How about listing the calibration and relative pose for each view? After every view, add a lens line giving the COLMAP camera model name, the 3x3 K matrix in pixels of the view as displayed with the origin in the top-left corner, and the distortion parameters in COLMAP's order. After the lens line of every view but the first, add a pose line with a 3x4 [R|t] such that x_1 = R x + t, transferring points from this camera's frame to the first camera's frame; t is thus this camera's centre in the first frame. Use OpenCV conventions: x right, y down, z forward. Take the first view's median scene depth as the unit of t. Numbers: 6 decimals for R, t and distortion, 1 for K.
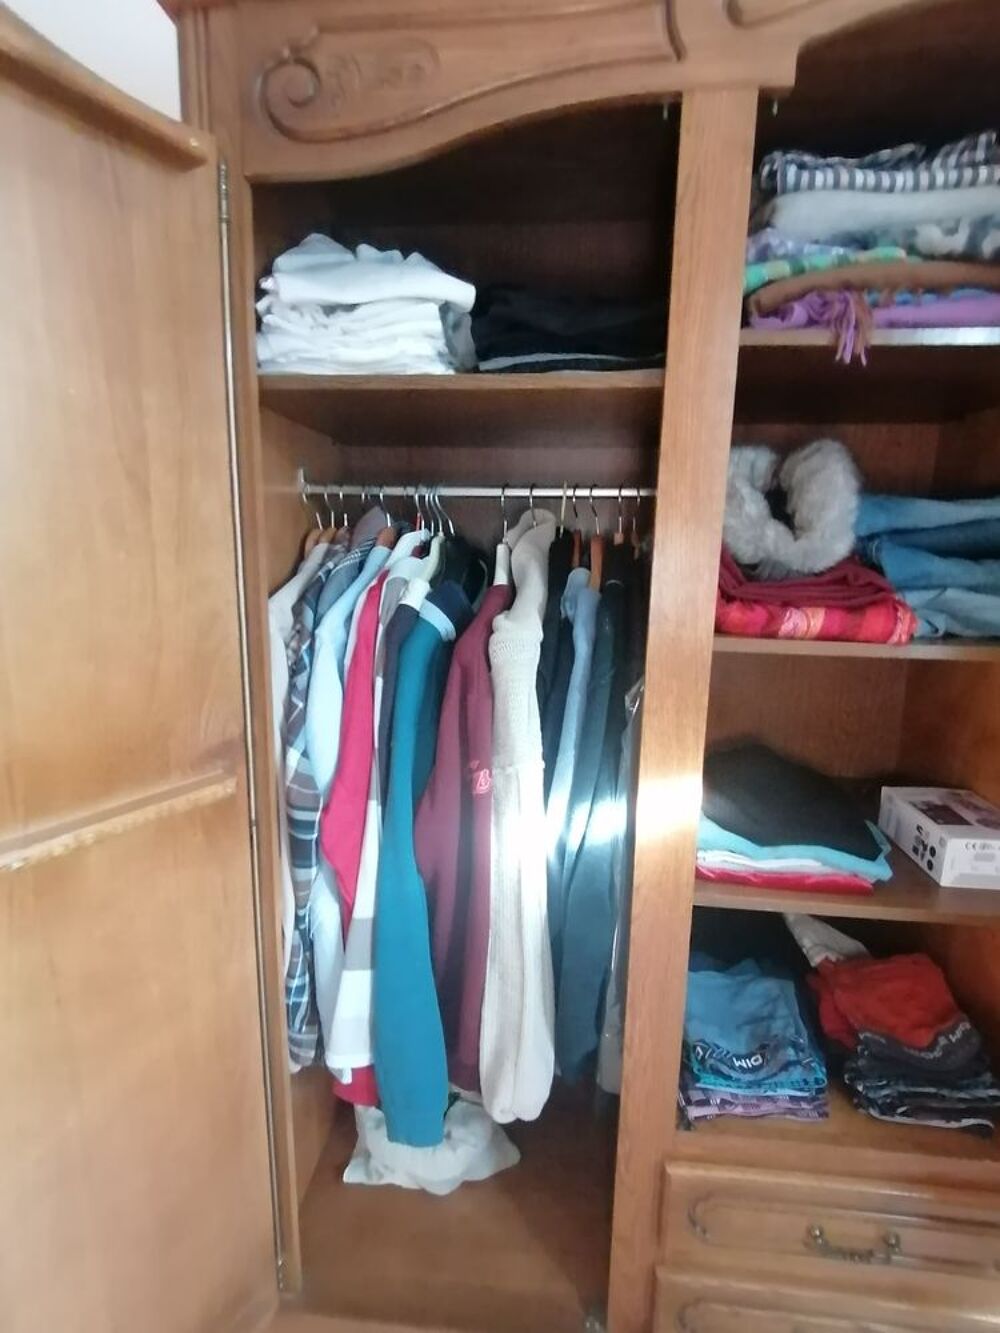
lens RADIAL K [[704.3, 0, 498.3], [0, 704.3, 677.6], [0, 0, 1]] dist [0.020656, 0.008919]
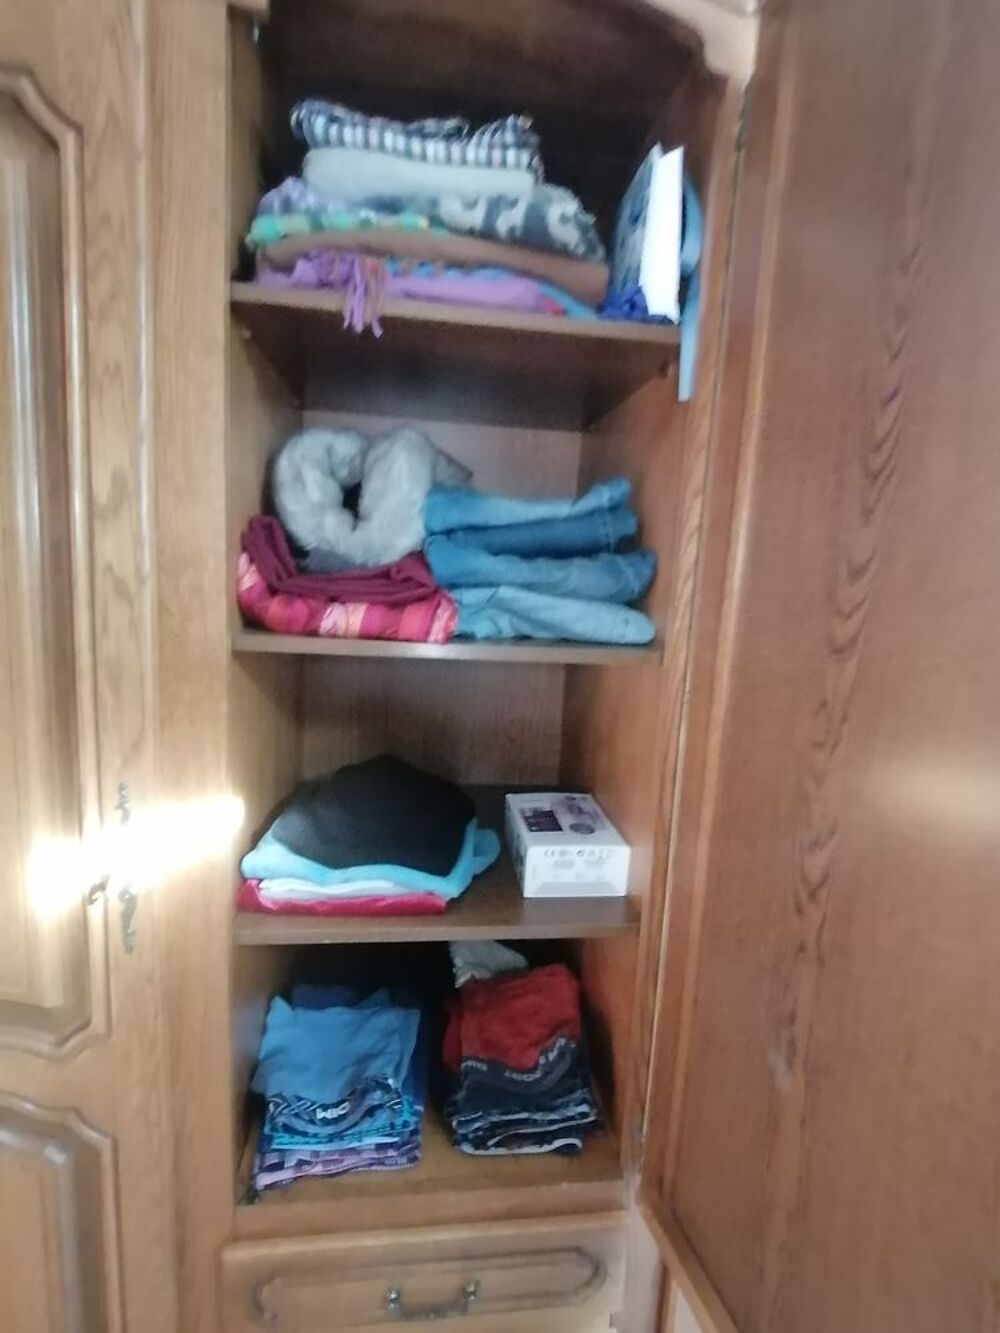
lens RADIAL K [[695.6, 0, 484.6], [0, 695.6, 676.1], [0, 0, 1]] dist [0.070217, -0.046082]
pose [[0.981424, -0.006131, 0.191752, 0.393718], [0.010299, 0.999732, -0.020746, 0.013780], [-0.191574, 0.022335, 0.981224, 0.079753]]
